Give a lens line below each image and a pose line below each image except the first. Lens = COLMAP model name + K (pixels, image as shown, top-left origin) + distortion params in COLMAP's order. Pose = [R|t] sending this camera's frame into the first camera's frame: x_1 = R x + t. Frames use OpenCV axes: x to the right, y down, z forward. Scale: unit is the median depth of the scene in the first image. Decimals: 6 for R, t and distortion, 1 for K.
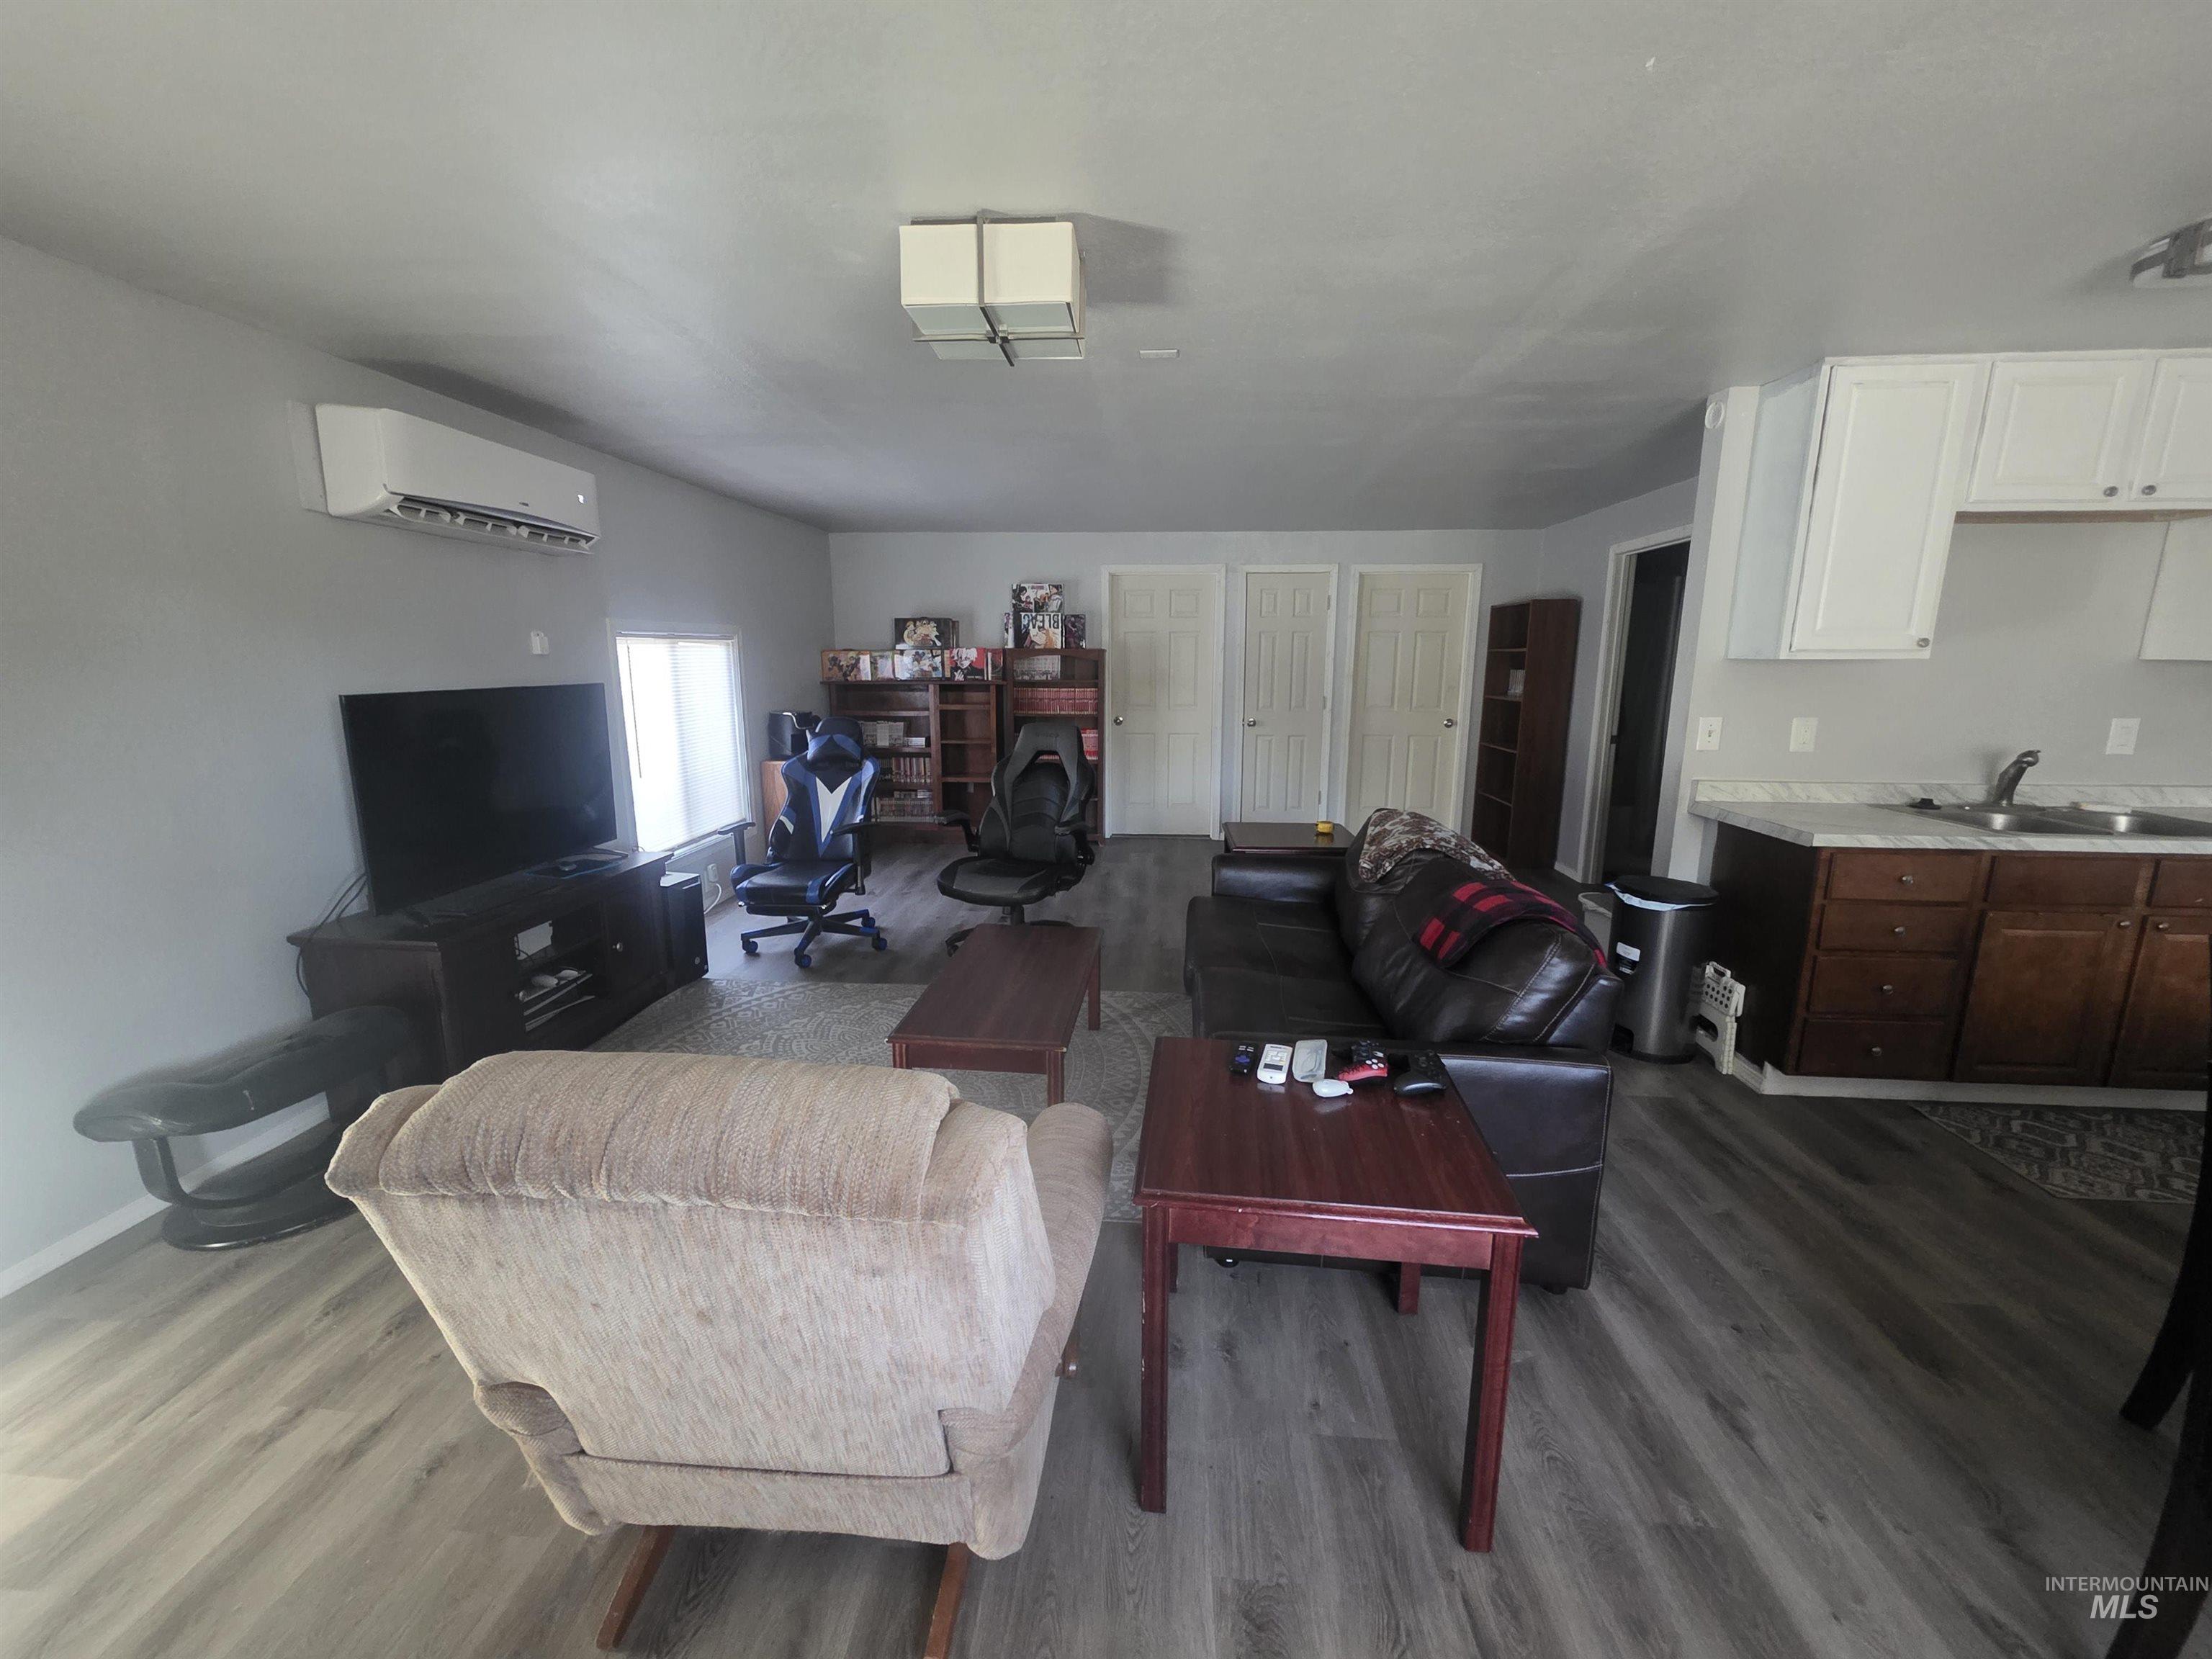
lens RADIAL K [[878.9, 0, 1102.3], [0, 878.9, 825.2], [0, 0, 1]] dist [0.002656, -0.000384]
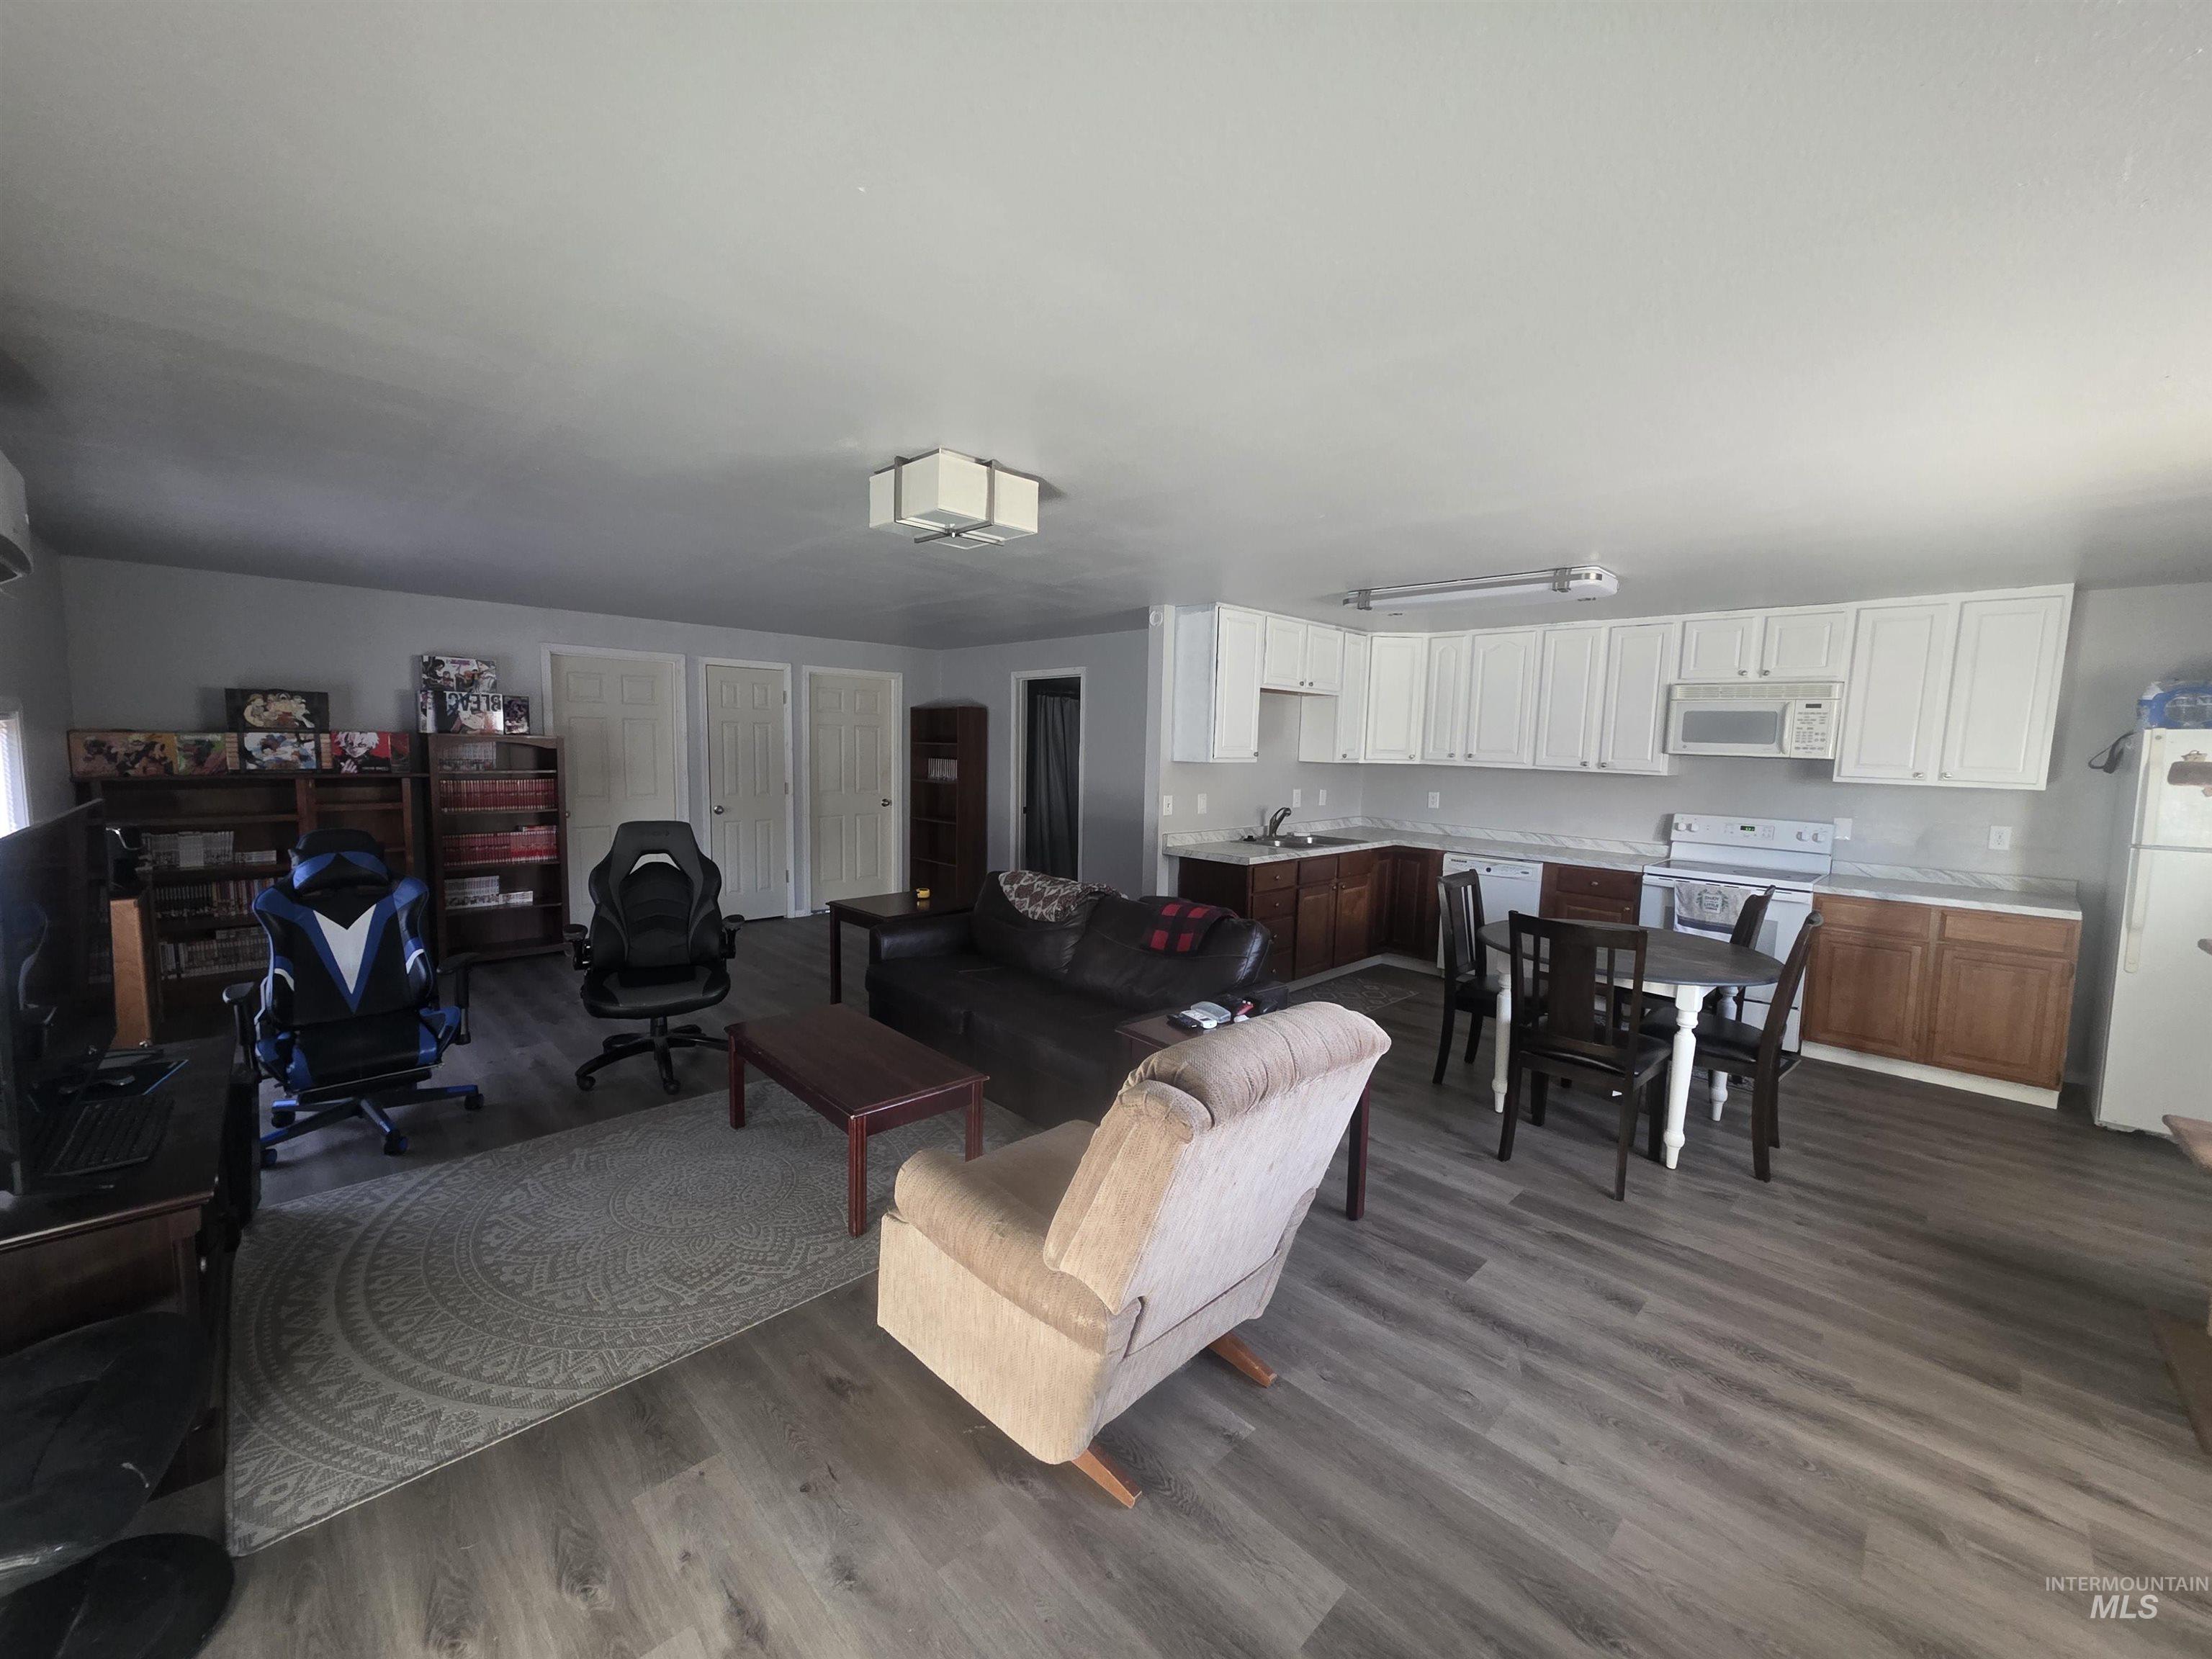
lens RADIAL K [[878.9, 0, 1100.8], [0, 878.9, 826.4], [0, 0, 1]] dist [0.002656, -0.000384]
pose [[0.659324, -0.059386, 0.749510, -0.653504], [0.120550, 0.992329, -0.027419, -0.036100], [-0.742132, 0.108432, 0.661425, 0.007415]]
